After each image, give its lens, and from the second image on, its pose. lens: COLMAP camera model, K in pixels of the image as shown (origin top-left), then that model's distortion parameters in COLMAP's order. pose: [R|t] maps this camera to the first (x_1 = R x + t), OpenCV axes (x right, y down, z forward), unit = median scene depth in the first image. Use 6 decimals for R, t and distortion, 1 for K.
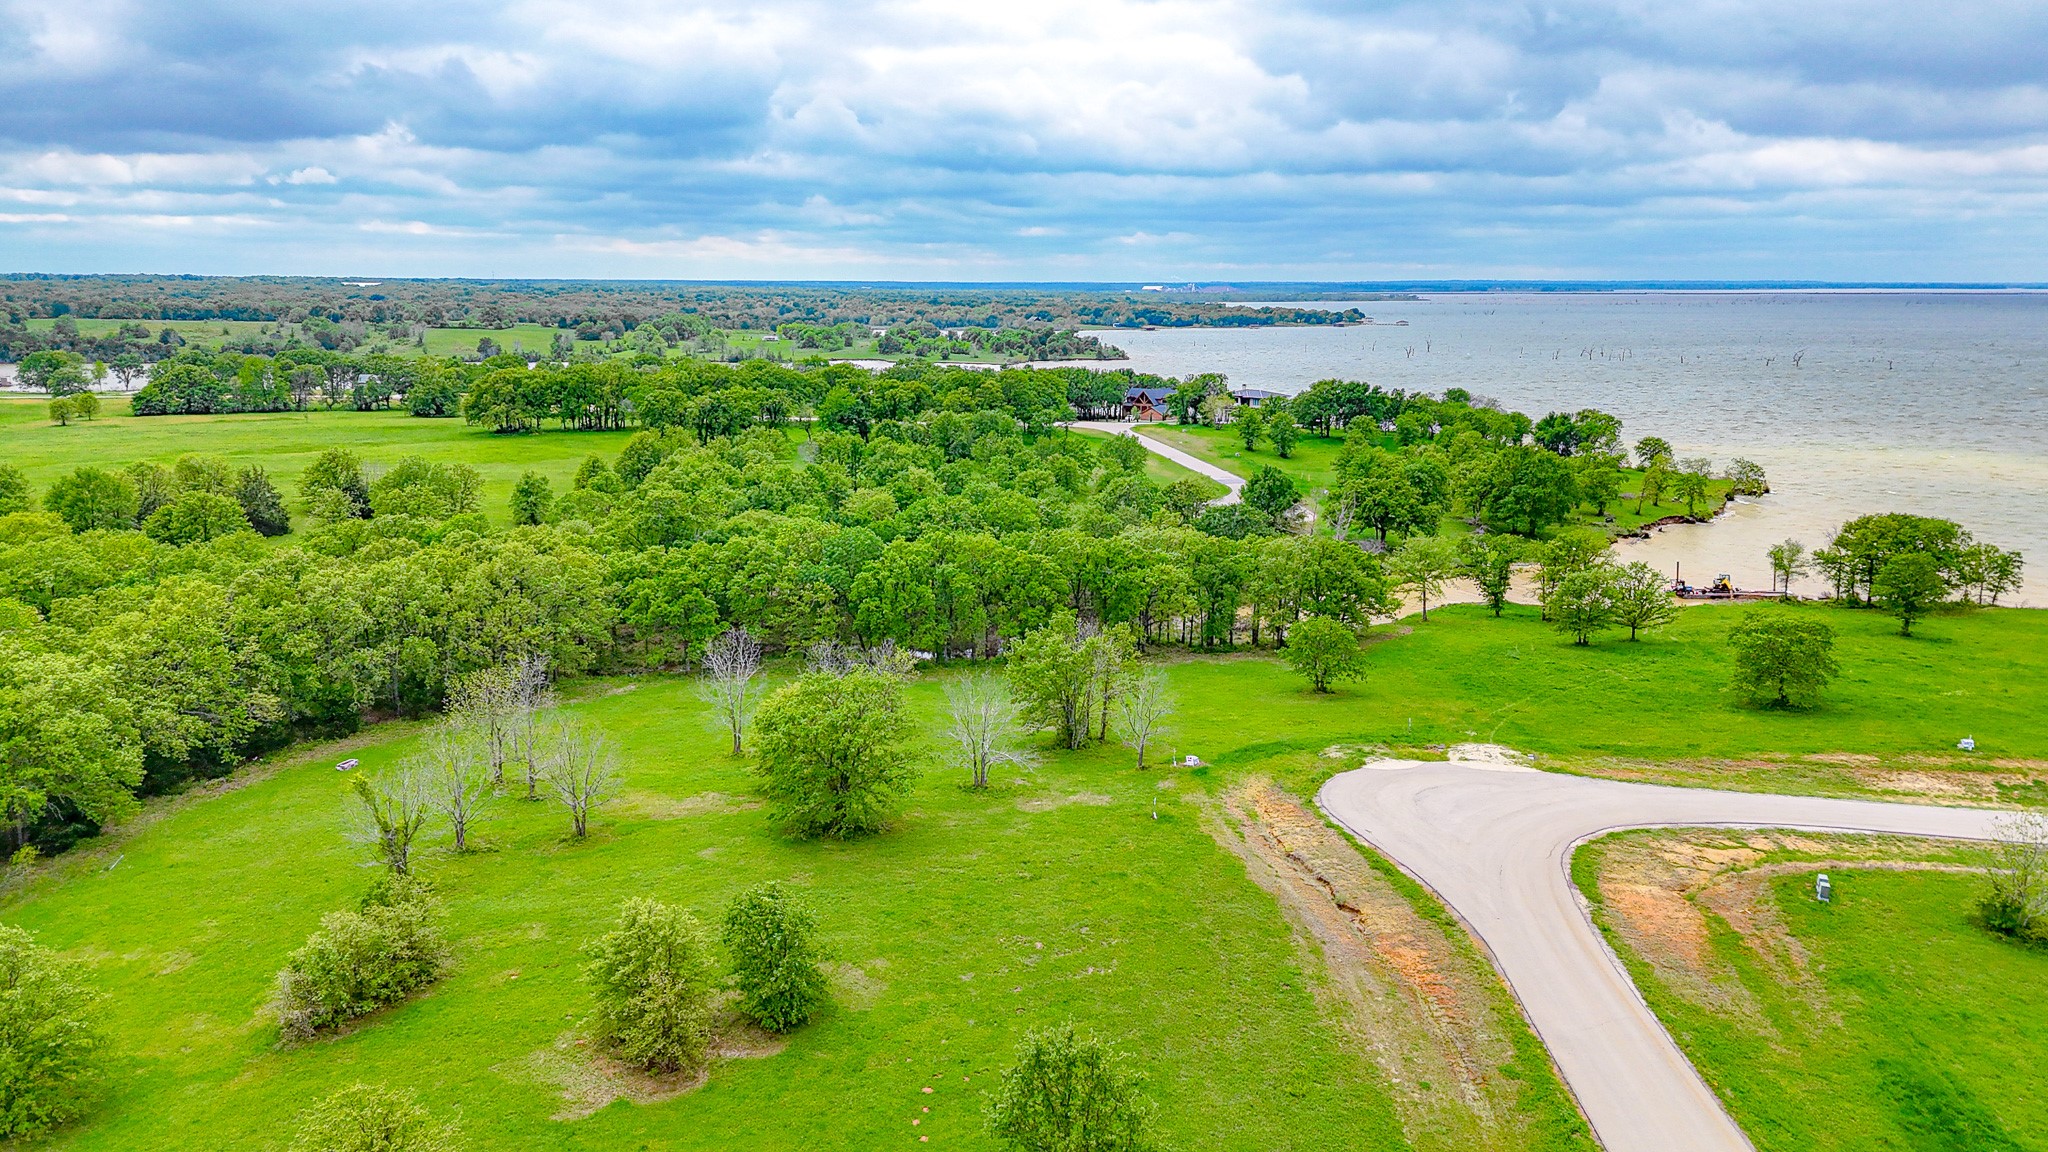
lens RADIAL K [[1486.9, 0, 1025.4], [0, 1486.9, 617.9], [0, 0, 1]] dist [0.076876, -0.067726]
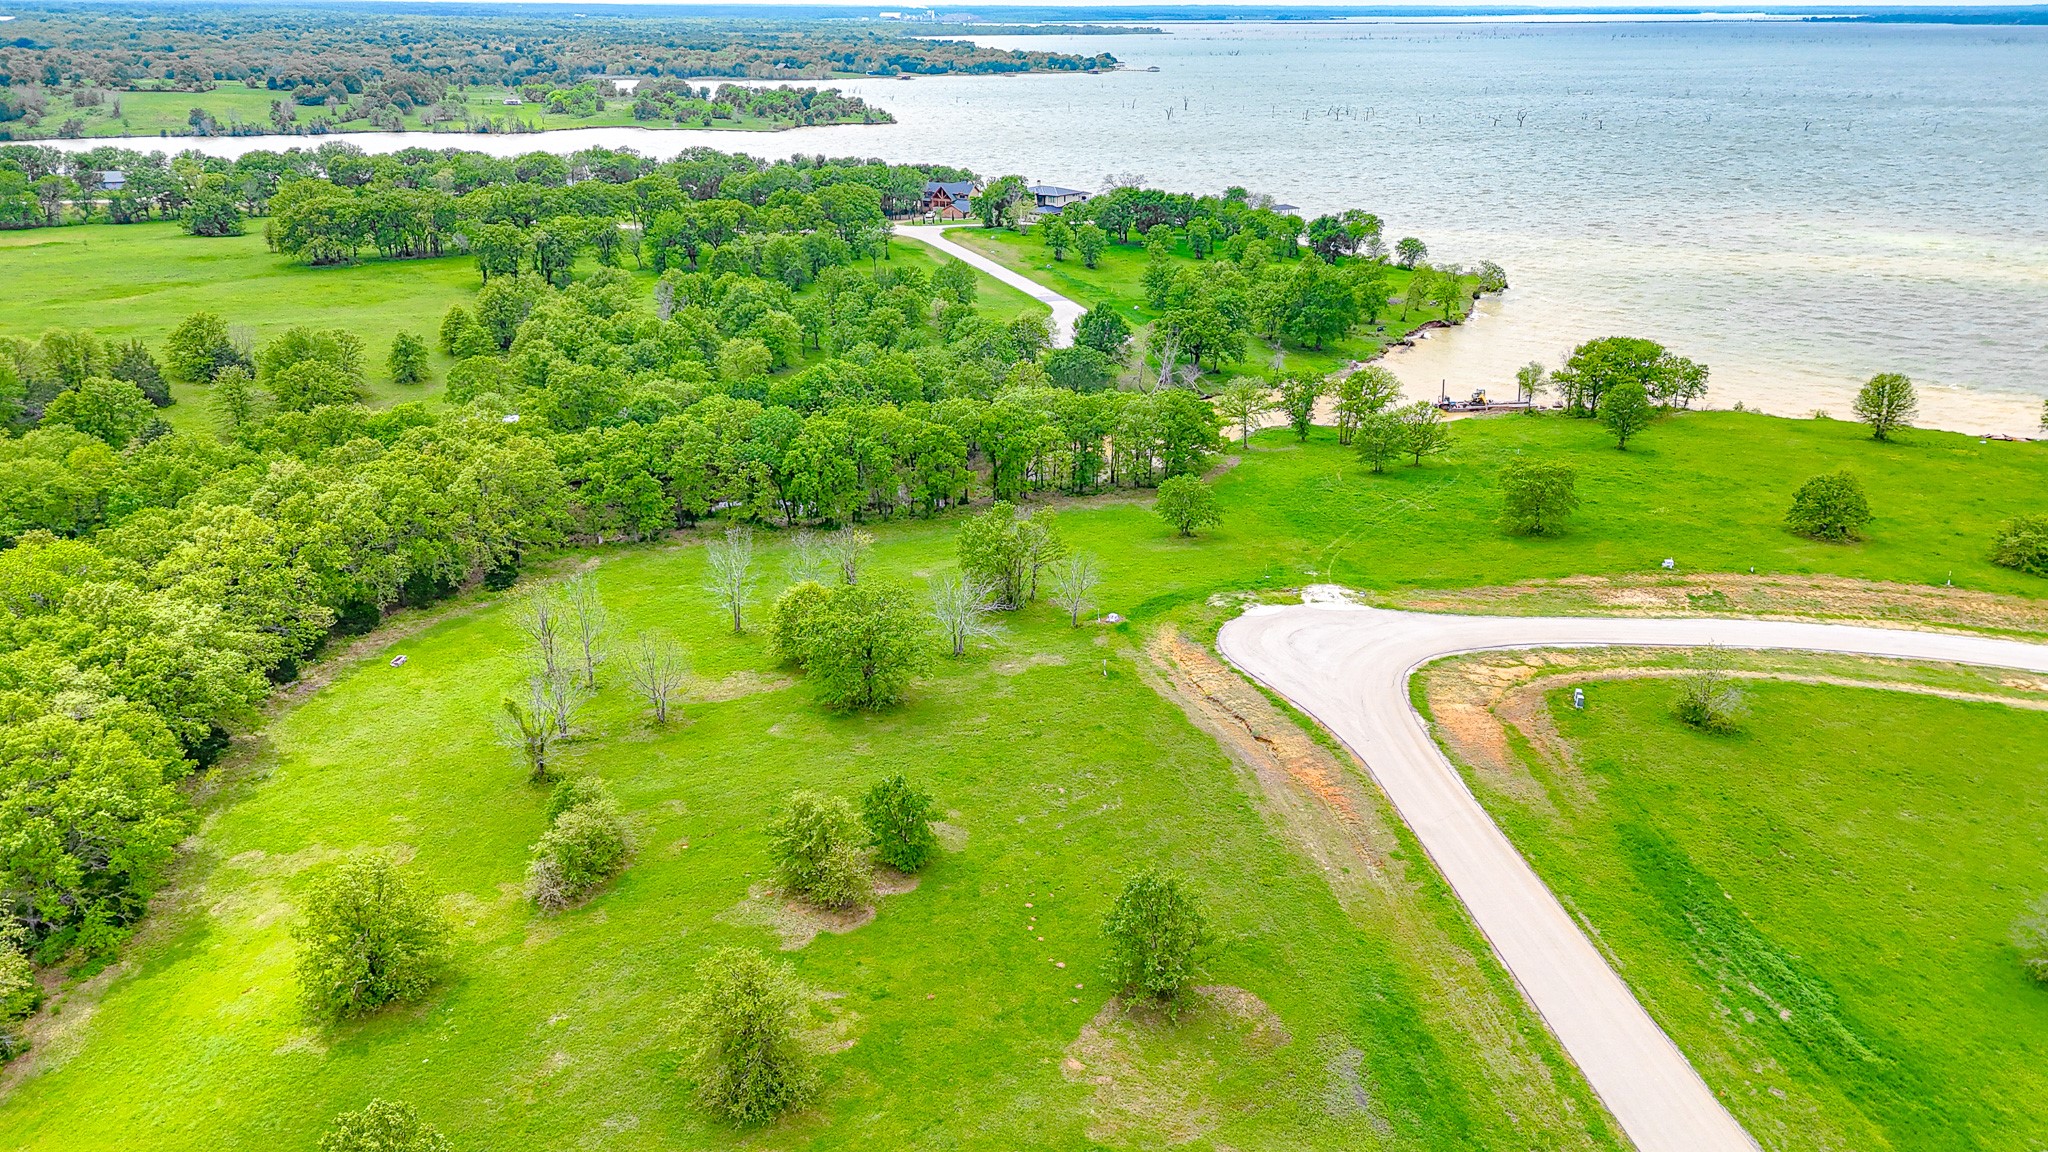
lens RADIAL K [[1493.5, 0, 1025.3], [0, 1493.5, 577.4], [0, 0, 1]] dist [0.076749, -0.067002]
pose [[0.985705, -0.060909, 0.157087, -0.108547], [0.038077, 0.988777, 0.144464, -0.084434], [-0.164123, -0.136418, 0.976961, -0.154469]]
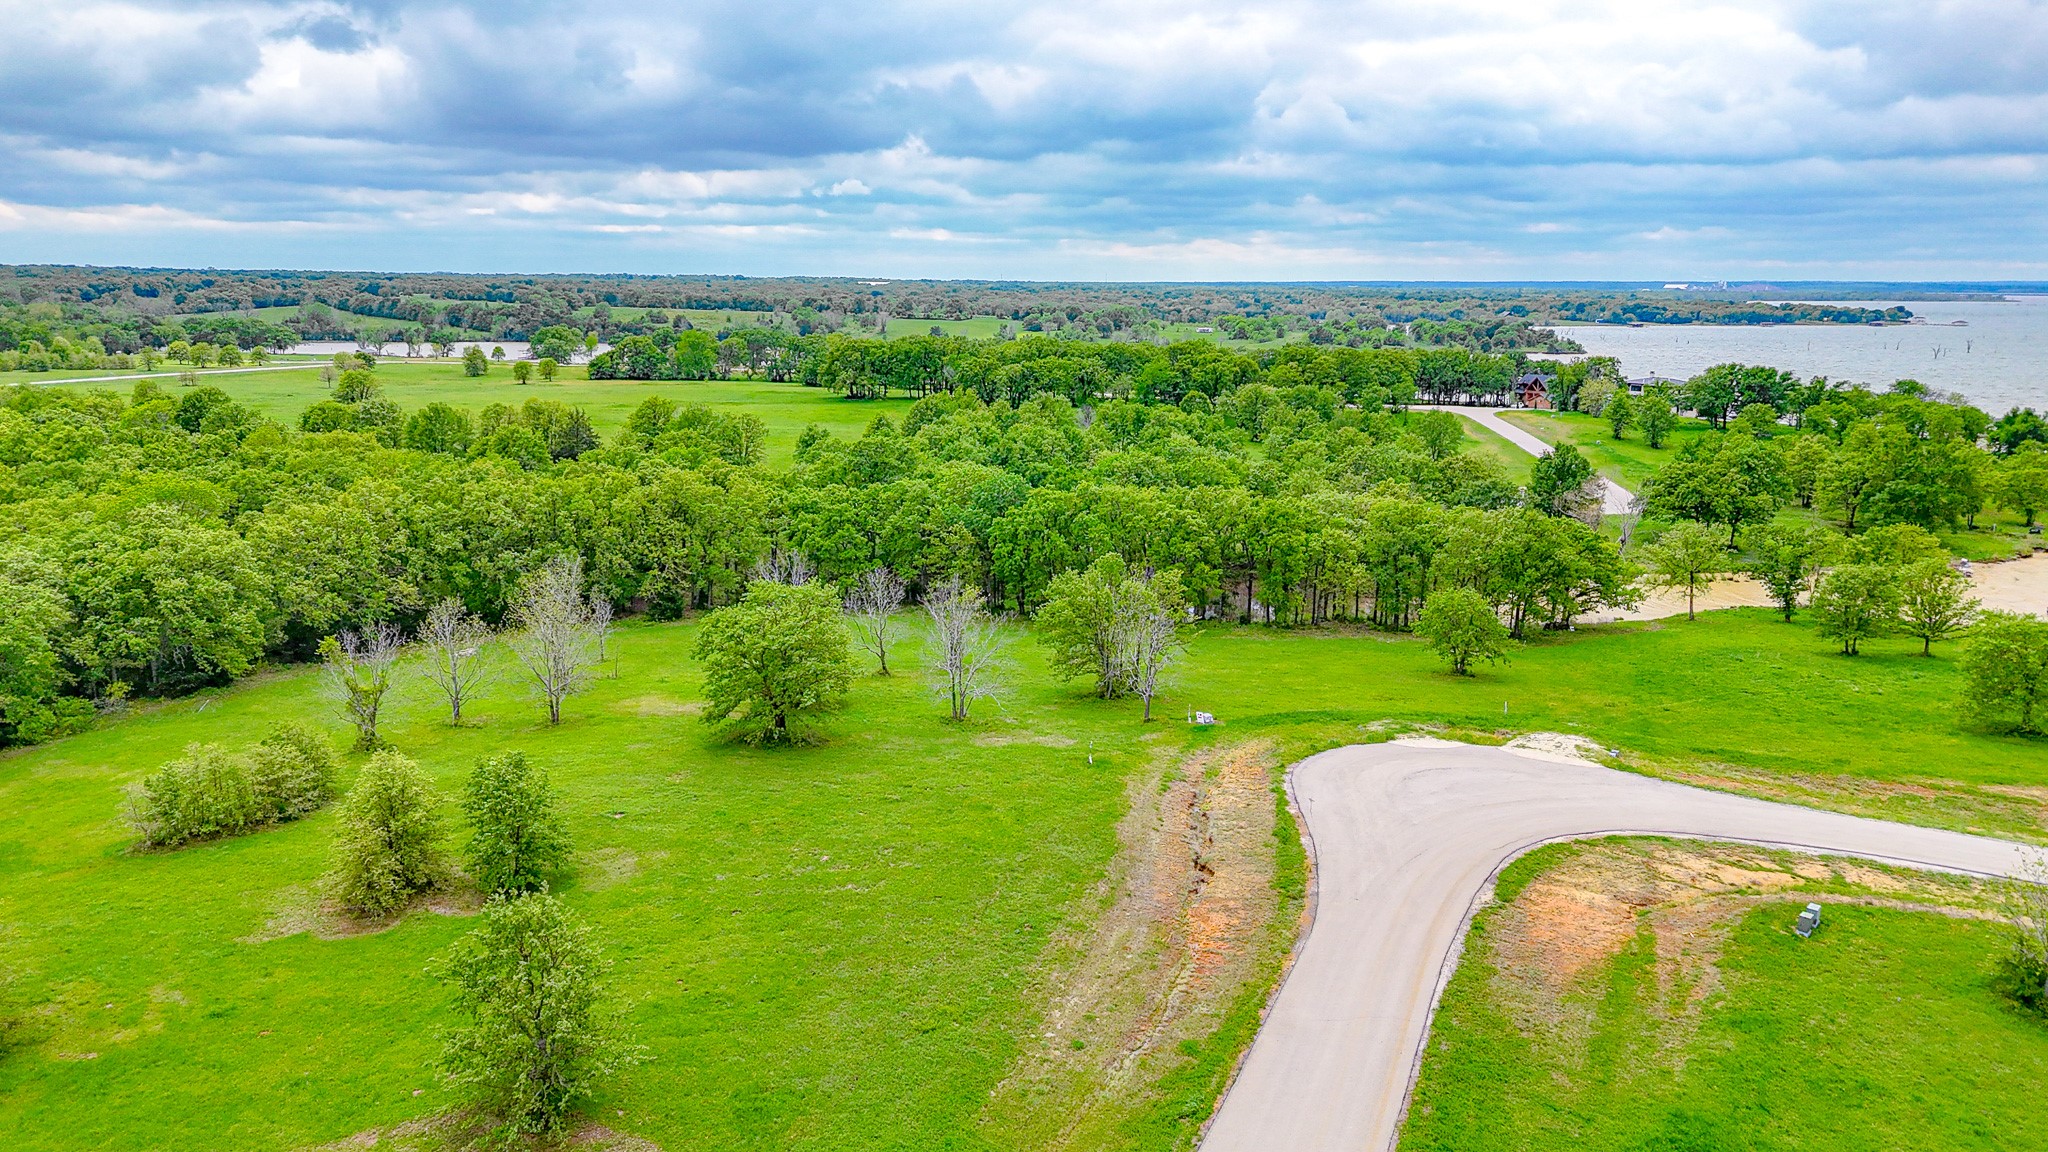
lens RADIAL K [[1493.5, 0, 1025.3], [0, 1493.5, 577.4], [0, 0, 1]] dist [0.076749, -0.067002]
pose [[0.949012, 0.064353, -0.308601, 0.194033], [-0.072852, 0.997213, -0.016084, 0.022119], [0.306706, 0.037746, 0.951055, 0.058227]]
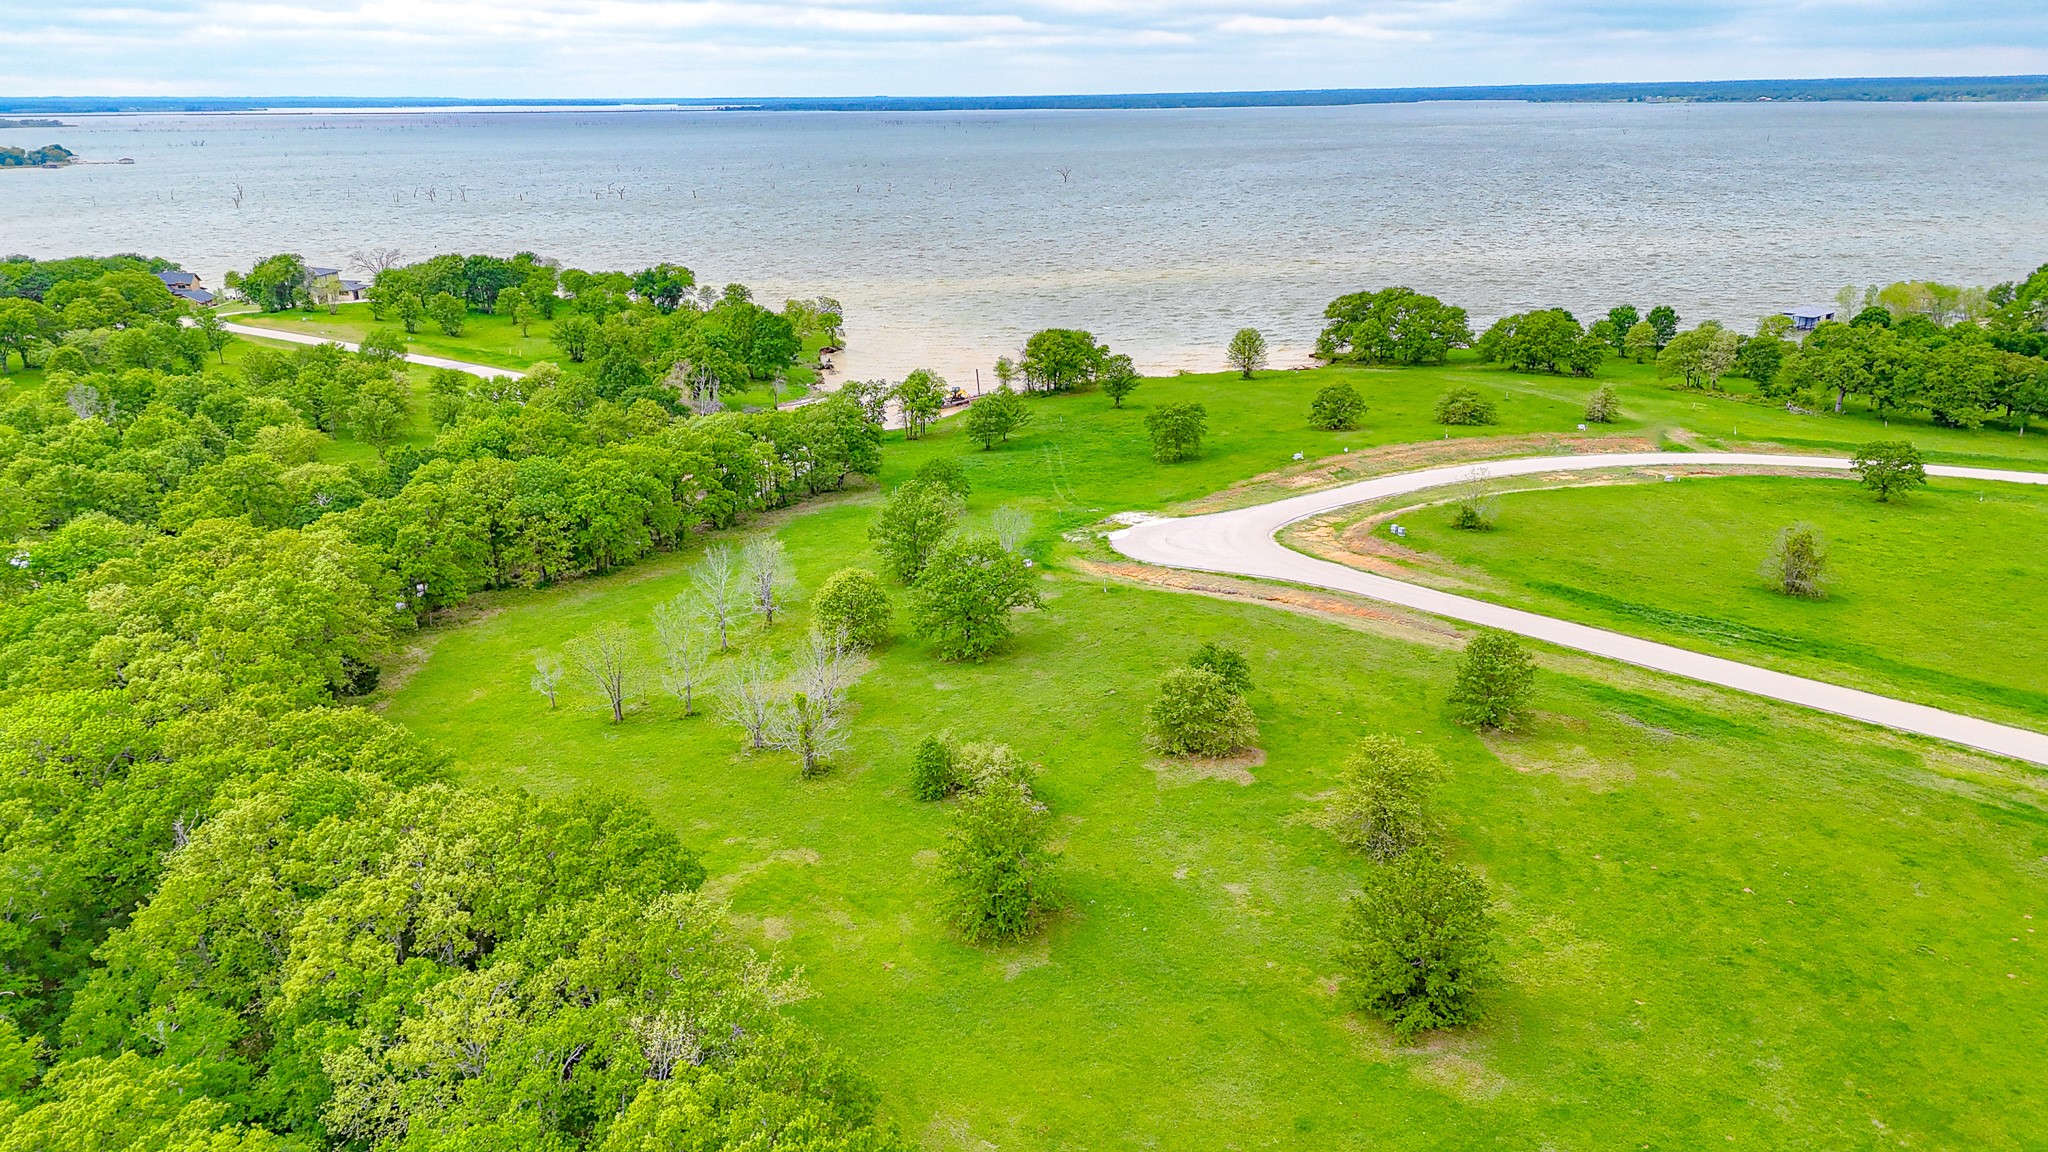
lens RADIAL K [[1493.5, 0, 1025.3], [0, 1493.5, 577.4], [0, 0, 1]] dist [0.076749, -0.067002]
pose [[0.680685, -0.236163, 0.693466, -0.612210], [0.175004, 0.971626, 0.159113, -0.082199], [-0.711366, 0.013054, 0.702700, -0.014054]]
